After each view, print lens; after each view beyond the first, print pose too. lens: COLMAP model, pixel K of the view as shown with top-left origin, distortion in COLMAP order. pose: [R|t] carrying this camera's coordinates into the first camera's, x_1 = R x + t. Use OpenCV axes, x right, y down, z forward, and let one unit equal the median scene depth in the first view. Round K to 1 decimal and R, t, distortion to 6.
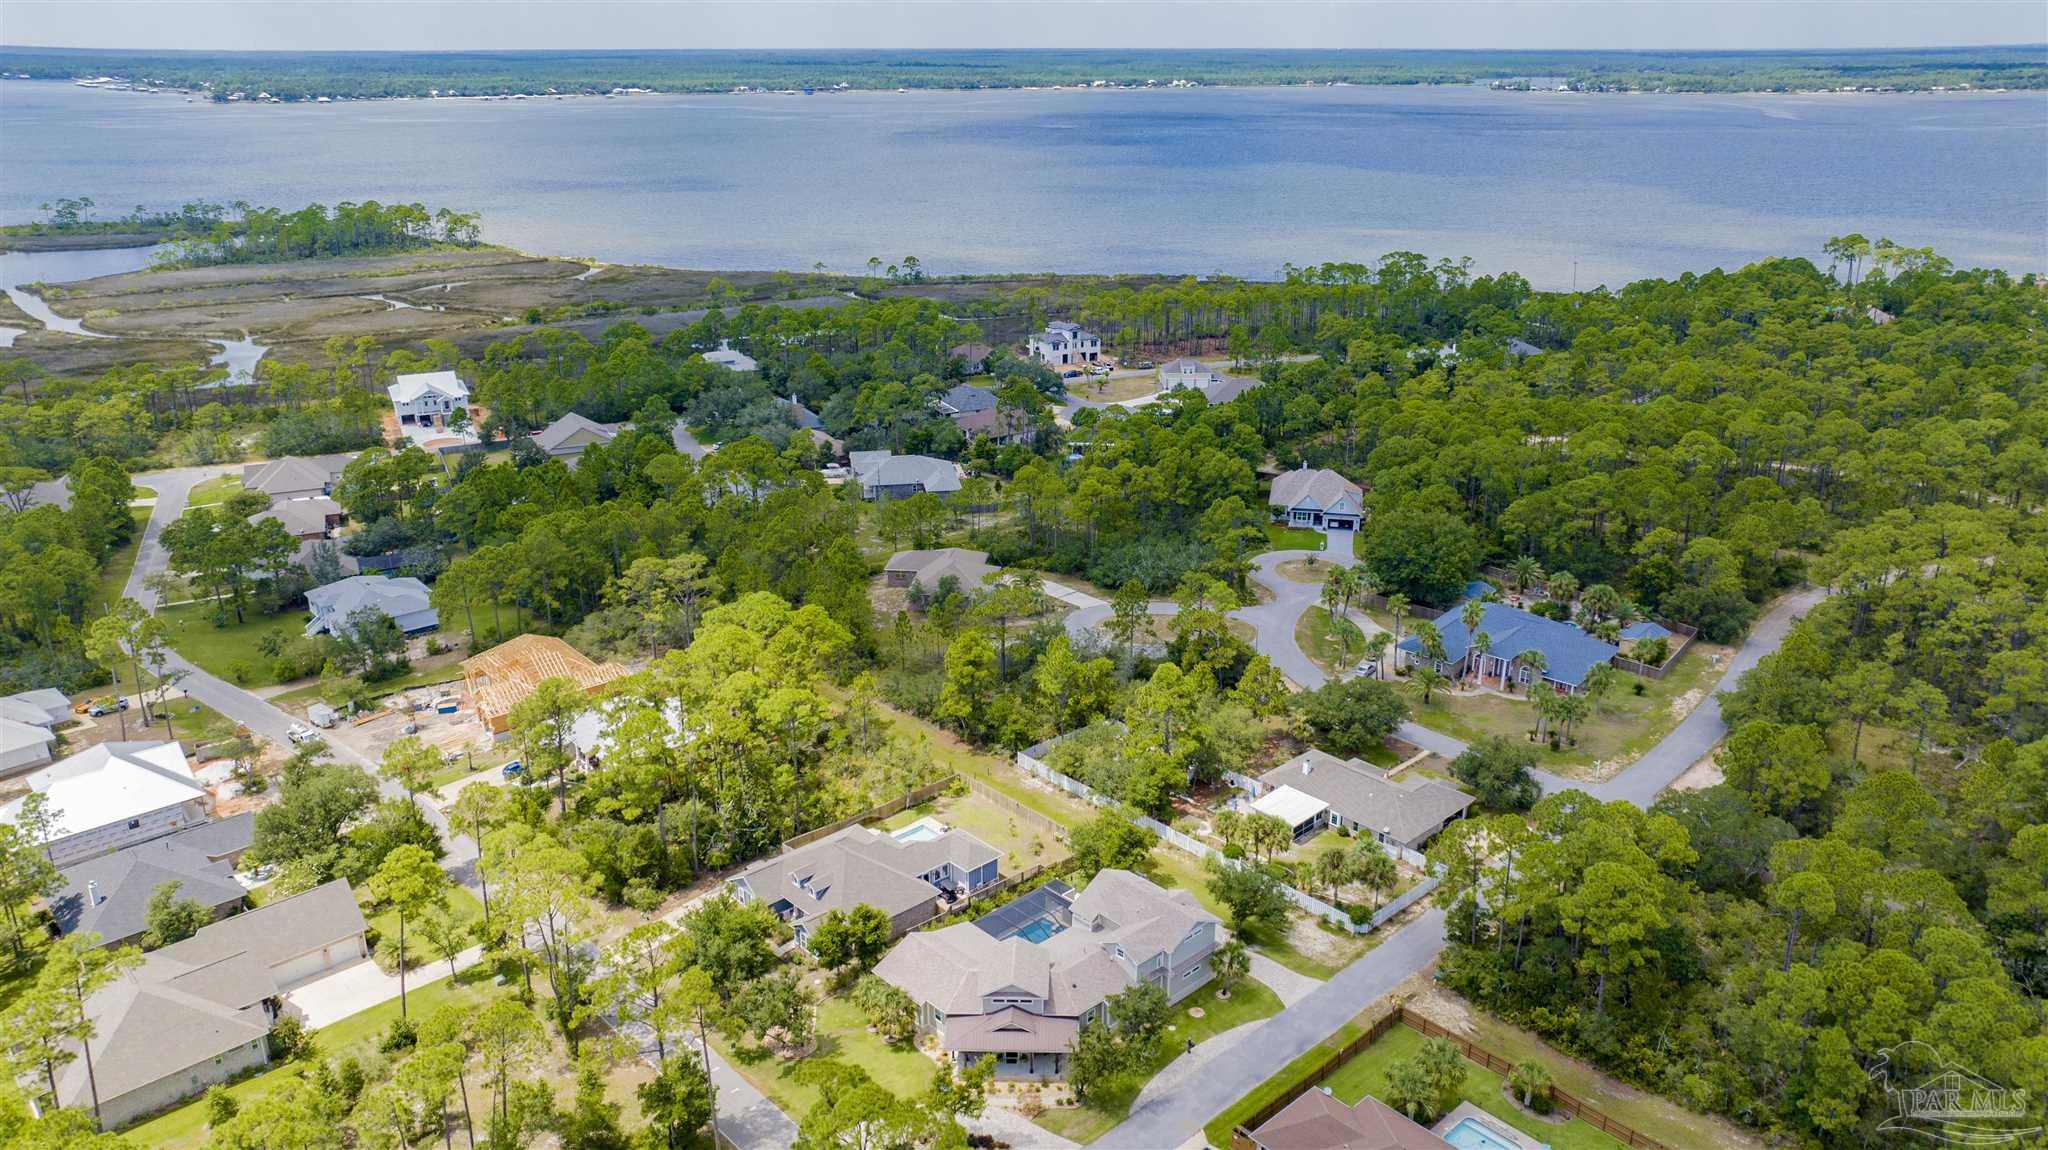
lens RADIAL K [[1447.7, 0, 1024.0], [0, 1447.7, 581.9], [0, 0, 1]] dist [-0.009792, 0.006407]
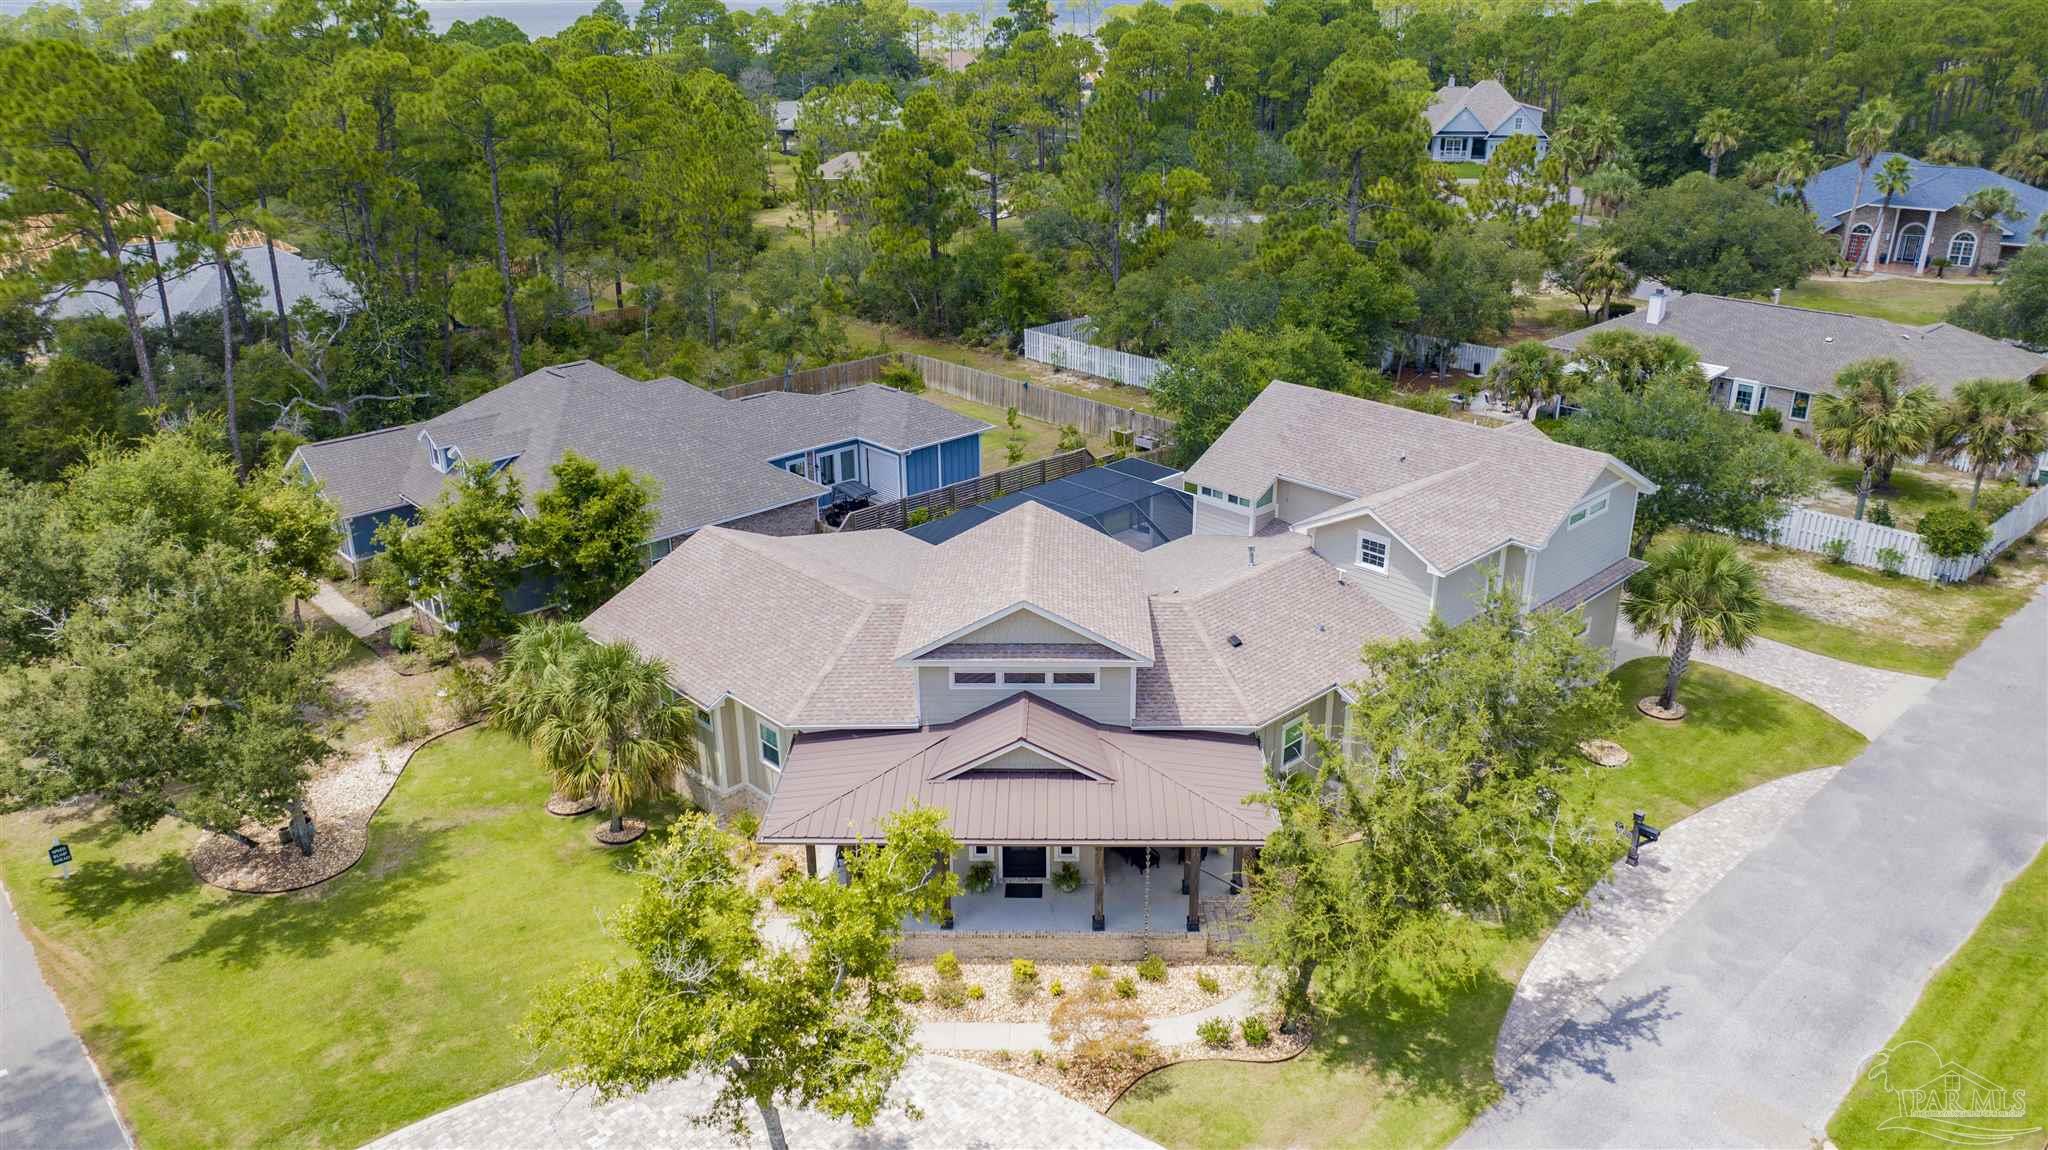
lens RADIAL K [[1447.7, 0, 1024.1], [0, 1447.7, 568.3], [0, 0, 1]] dist [-0.009792, 0.006407]
pose [[0.999961, -0.008815, 0.000576, -0.007912], [0.008792, 0.999454, 0.031864, 0.256604], [-0.000857, -0.031858, 0.999492, 0.713541]]
